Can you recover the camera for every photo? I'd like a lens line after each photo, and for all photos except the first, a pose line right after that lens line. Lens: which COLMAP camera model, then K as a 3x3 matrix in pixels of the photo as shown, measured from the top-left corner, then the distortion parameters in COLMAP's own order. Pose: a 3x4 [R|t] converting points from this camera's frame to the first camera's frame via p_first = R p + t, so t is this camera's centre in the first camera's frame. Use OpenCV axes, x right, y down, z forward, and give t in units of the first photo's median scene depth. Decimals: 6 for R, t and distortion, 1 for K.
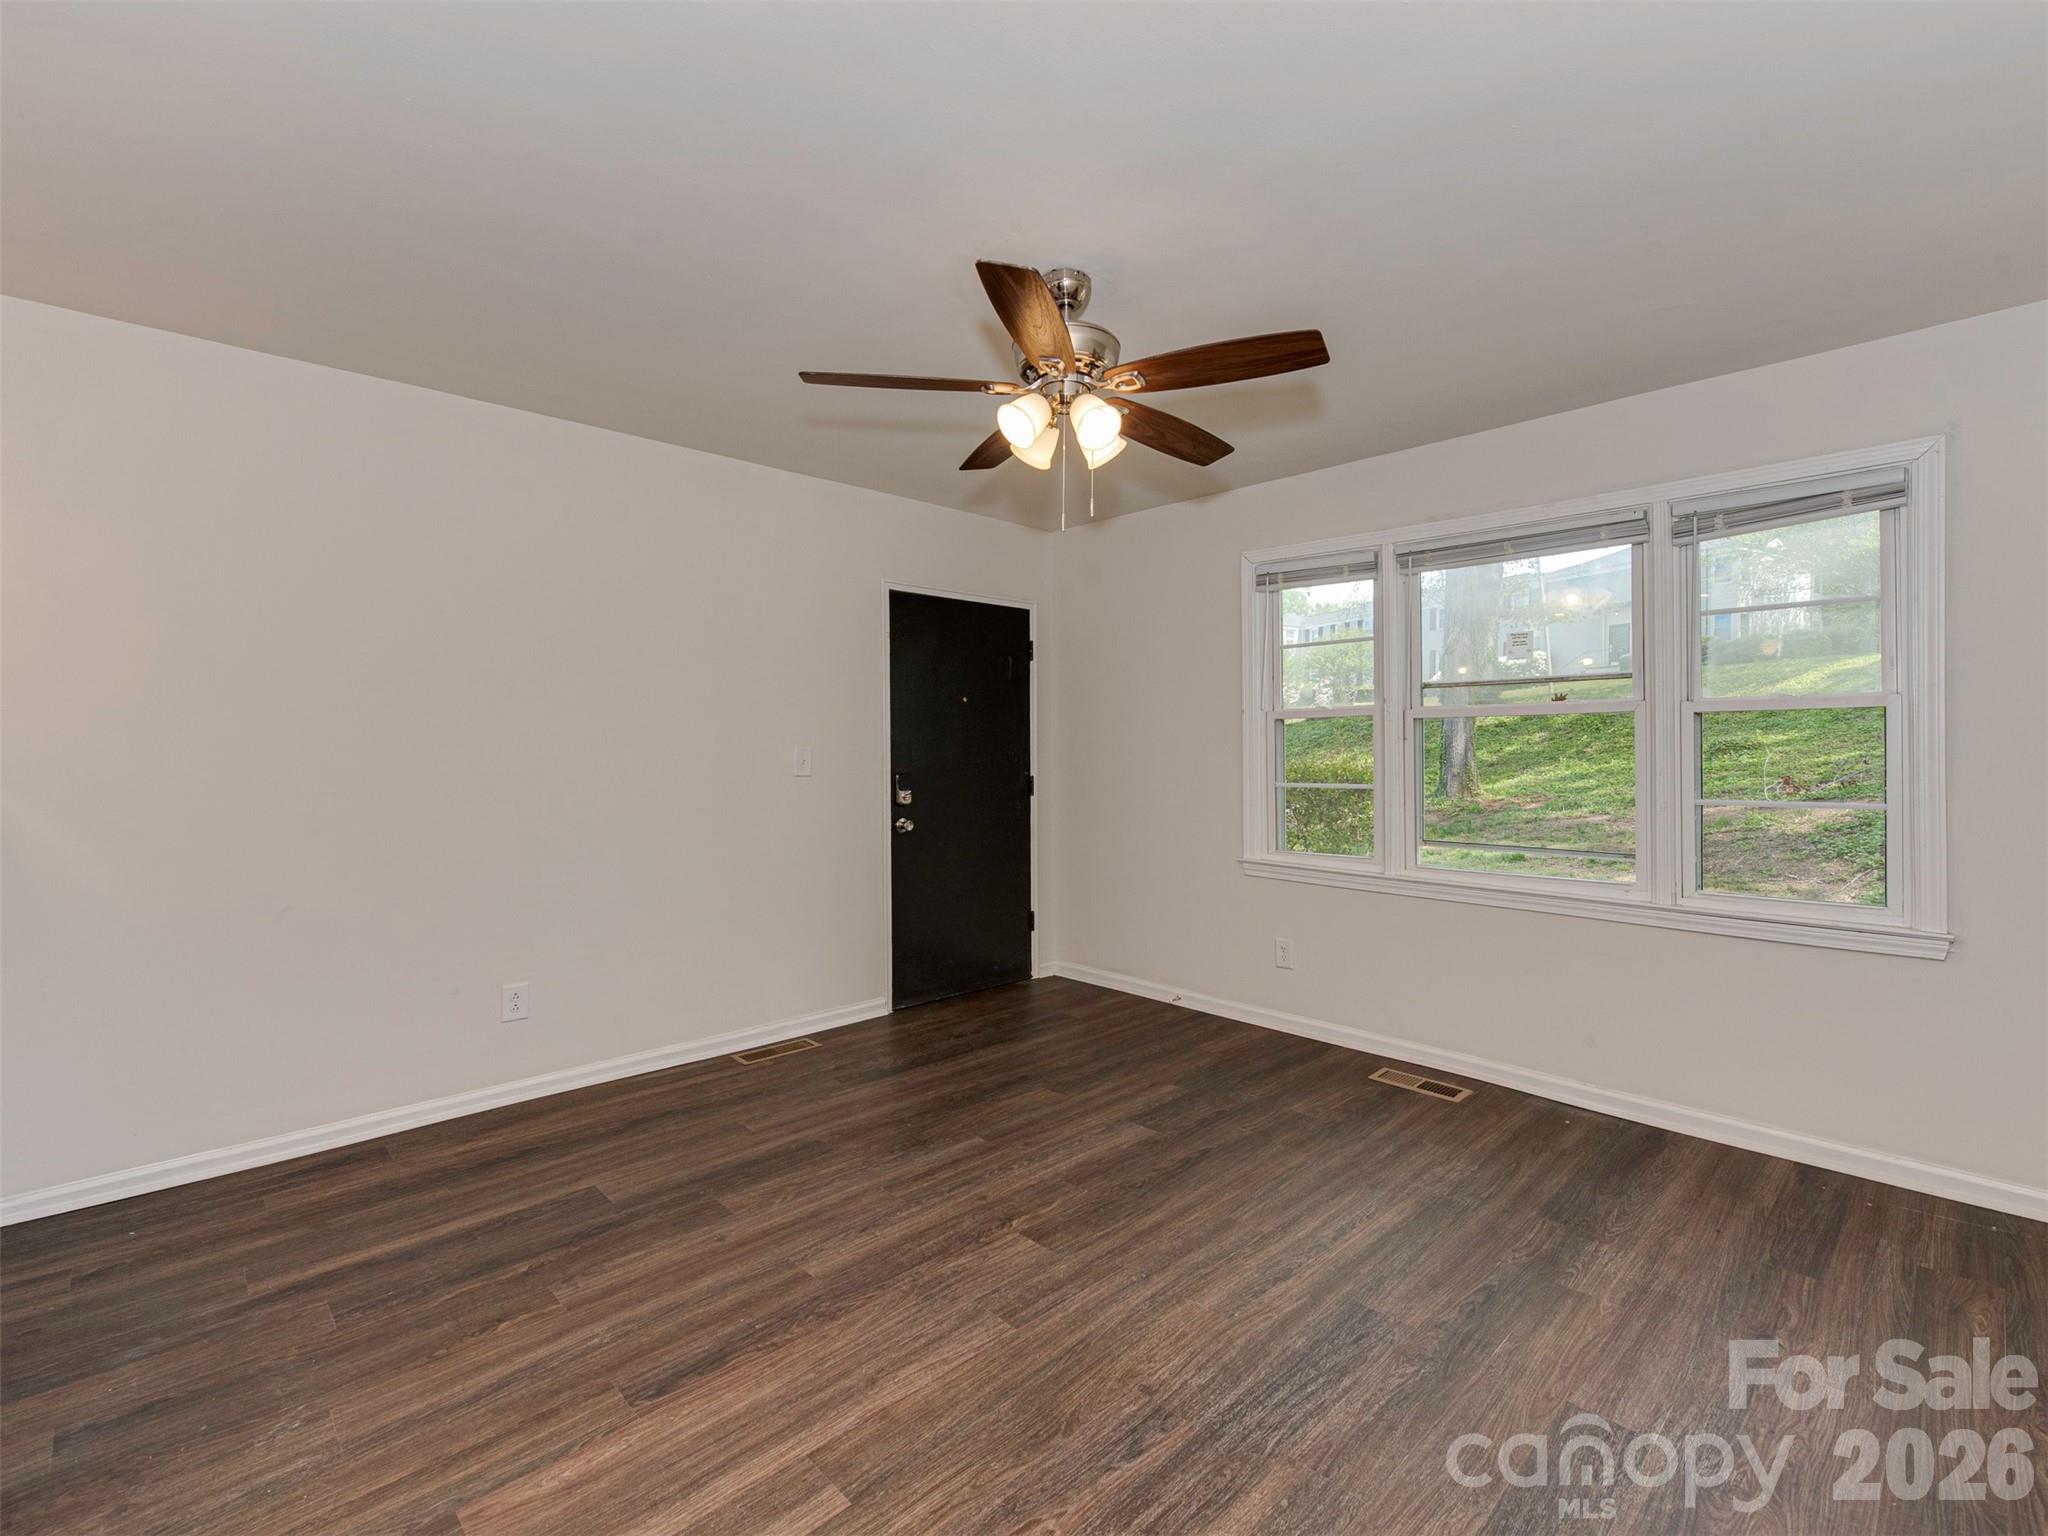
lens RADIAL K [[961.3, 0, 1078.3], [0, 961.3, 772.5], [0, 0, 1]] dist [0.005693, -0.000401]
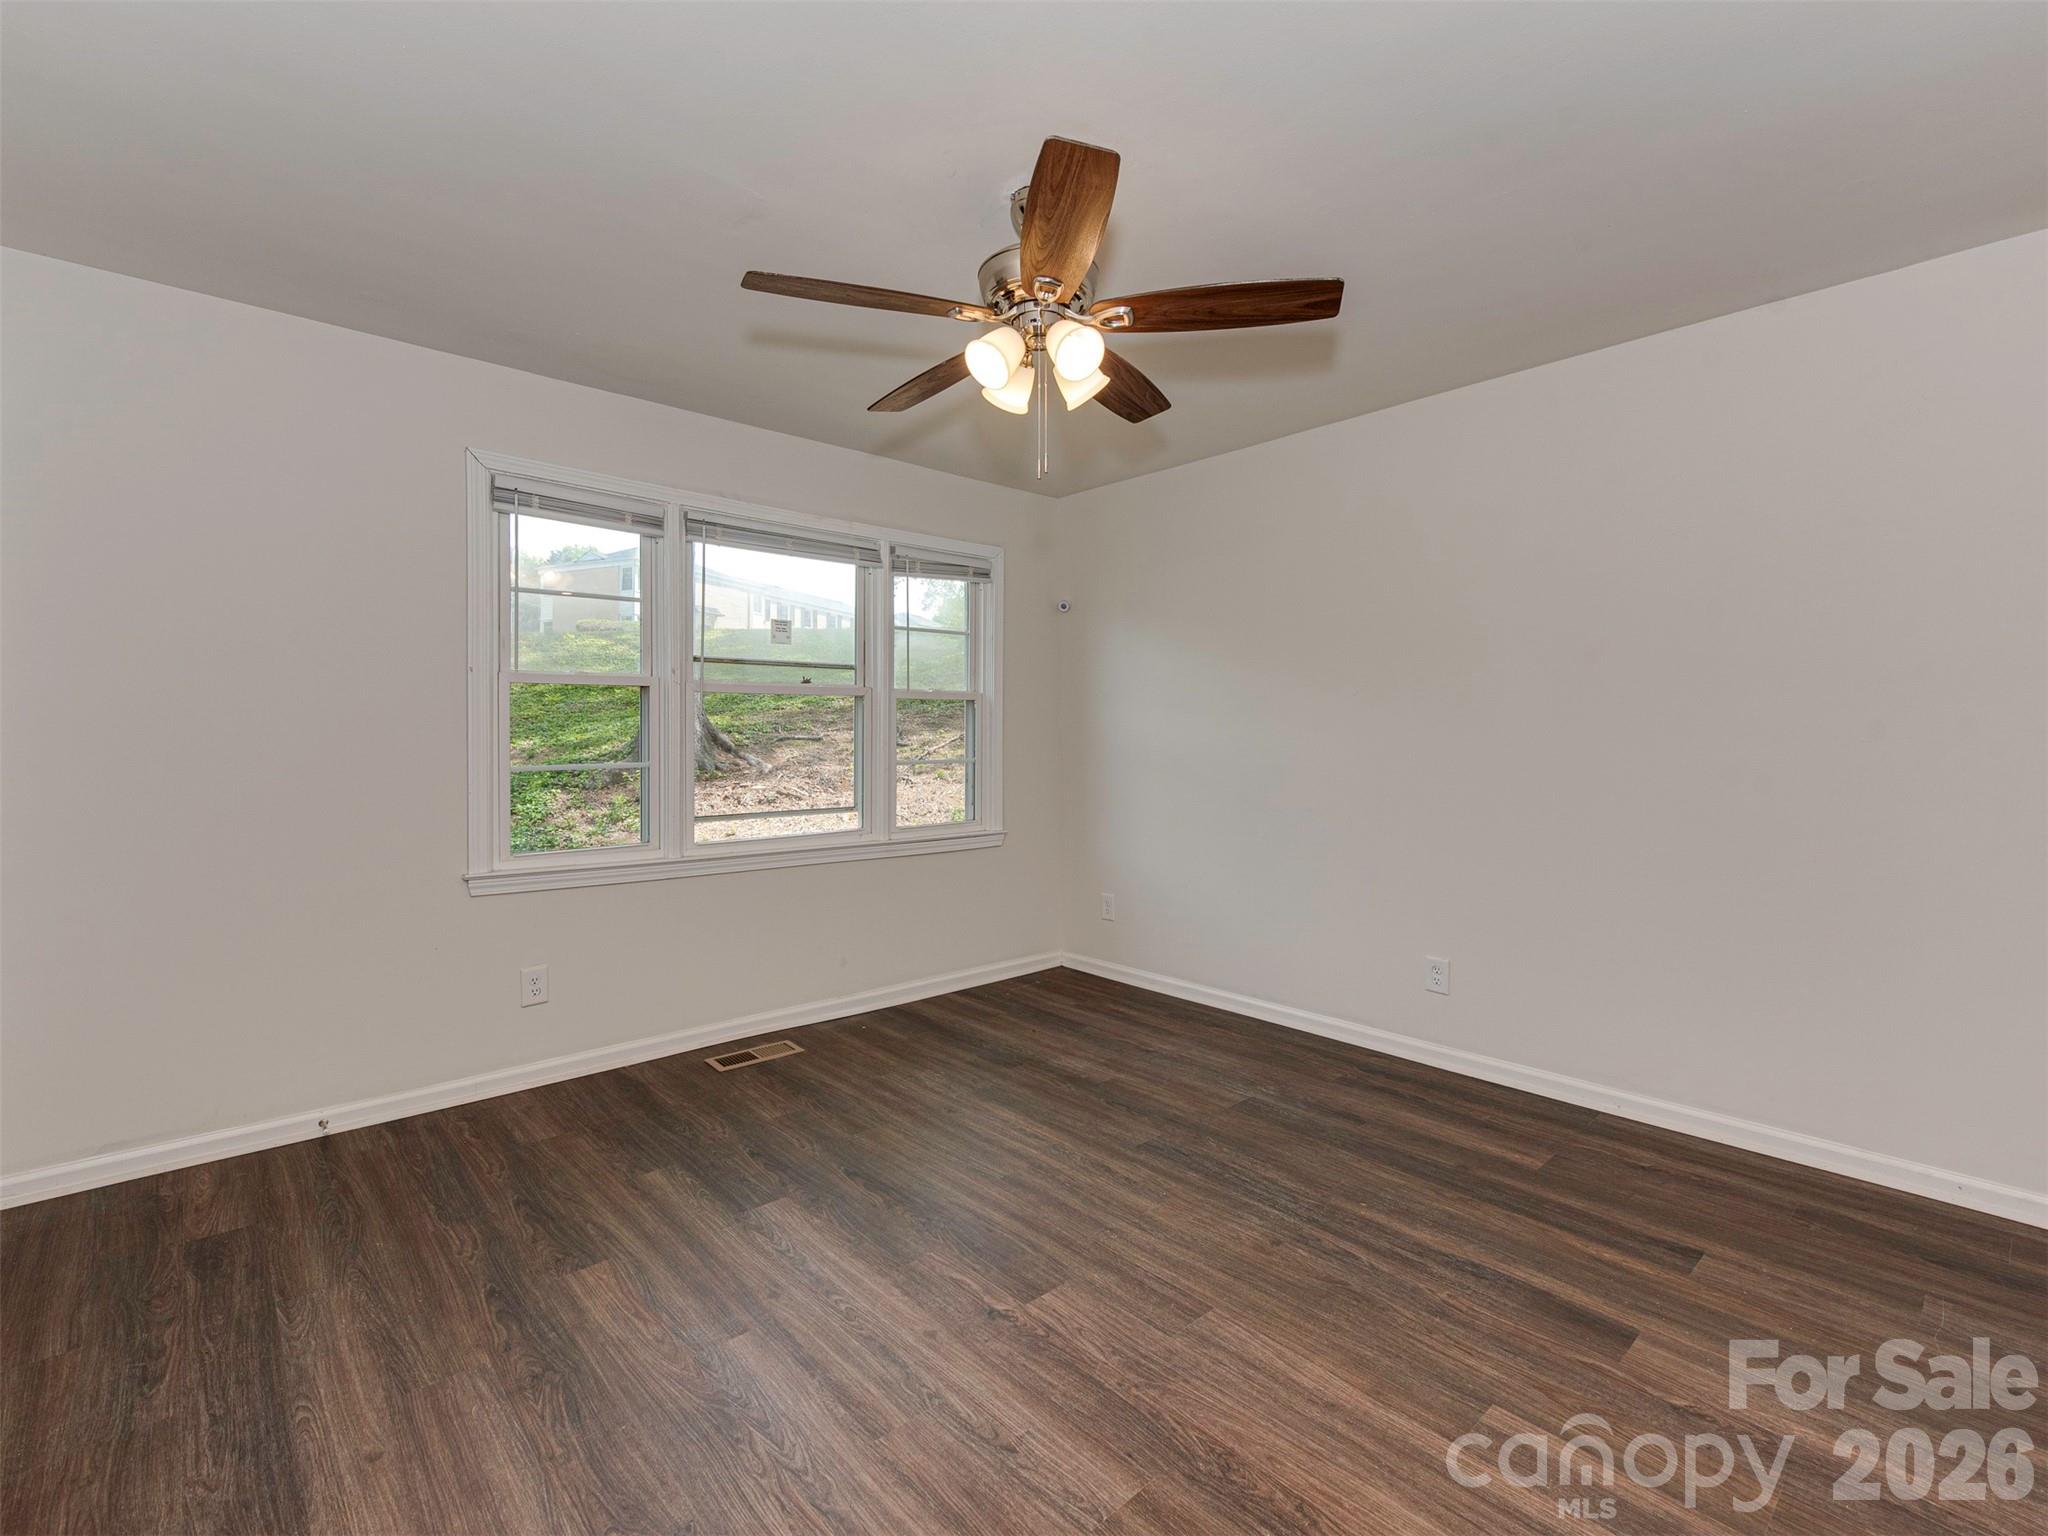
lens RADIAL K [[919.7, 0, 1015.9], [0, 919.7, 761.2], [0, 0, 1]] dist [0.002443, -0.000598]
pose [[0.056940, -0.035593, 0.997743, -0.700351], [0.021361, 0.999179, 0.034425, -0.015704], [-0.998149, 0.019353, 0.057654, 0.794780]]
